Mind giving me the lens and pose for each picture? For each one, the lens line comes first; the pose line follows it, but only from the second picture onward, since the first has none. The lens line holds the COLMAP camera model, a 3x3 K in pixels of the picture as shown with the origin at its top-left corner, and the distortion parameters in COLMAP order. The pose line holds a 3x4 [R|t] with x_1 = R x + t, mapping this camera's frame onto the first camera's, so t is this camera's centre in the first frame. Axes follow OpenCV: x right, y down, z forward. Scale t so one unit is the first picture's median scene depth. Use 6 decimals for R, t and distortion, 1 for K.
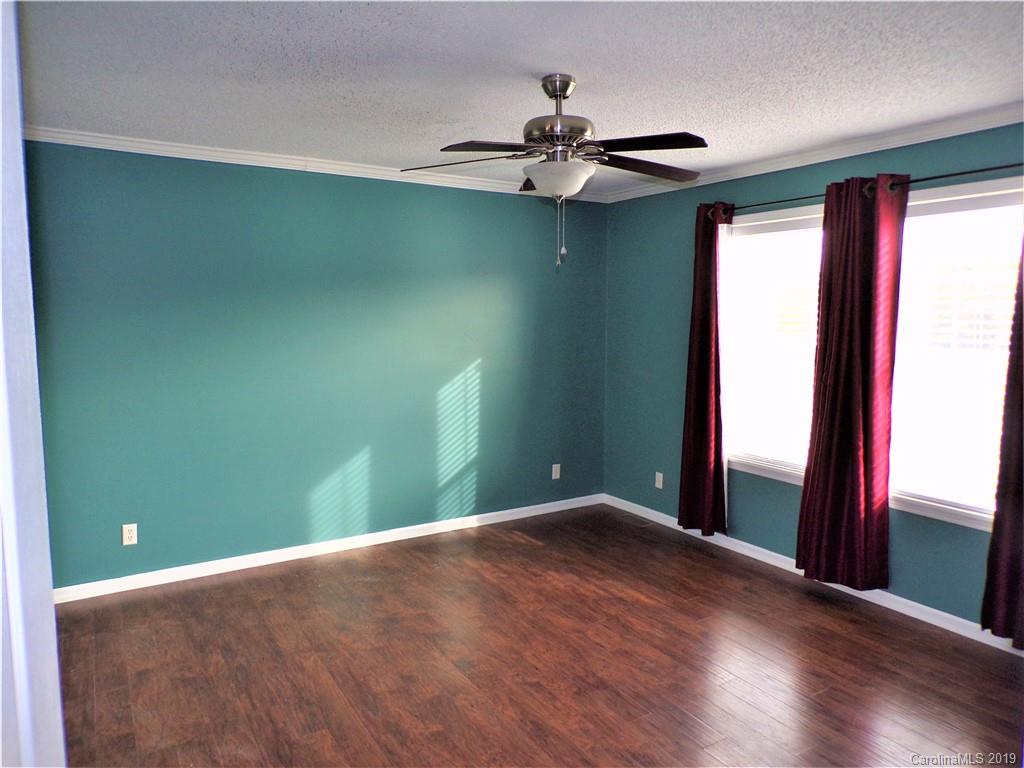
lens RADIAL K [[705.6, 0, 526.2], [0, 705.6, 383.3], [0, 0, 1]] dist [0.004890, 0.001261]
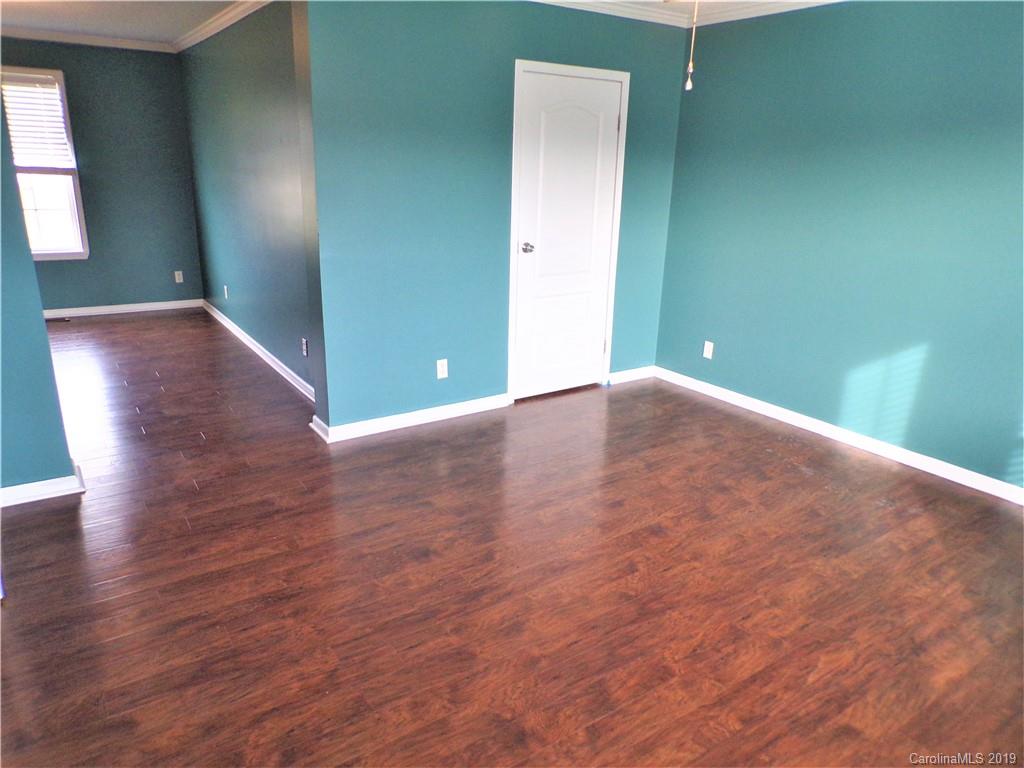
lens RADIAL K [[705.6, 0, 526.2], [0, 705.6, 383.3], [0, 0, 1]] dist [0.004890, 0.001261]
pose [[0.034069, 0.293504, -0.955350, 0.650206], [-0.131169, 0.948950, 0.286860, -0.051422], [0.990774, 0.115540, 0.070829, 0.583447]]
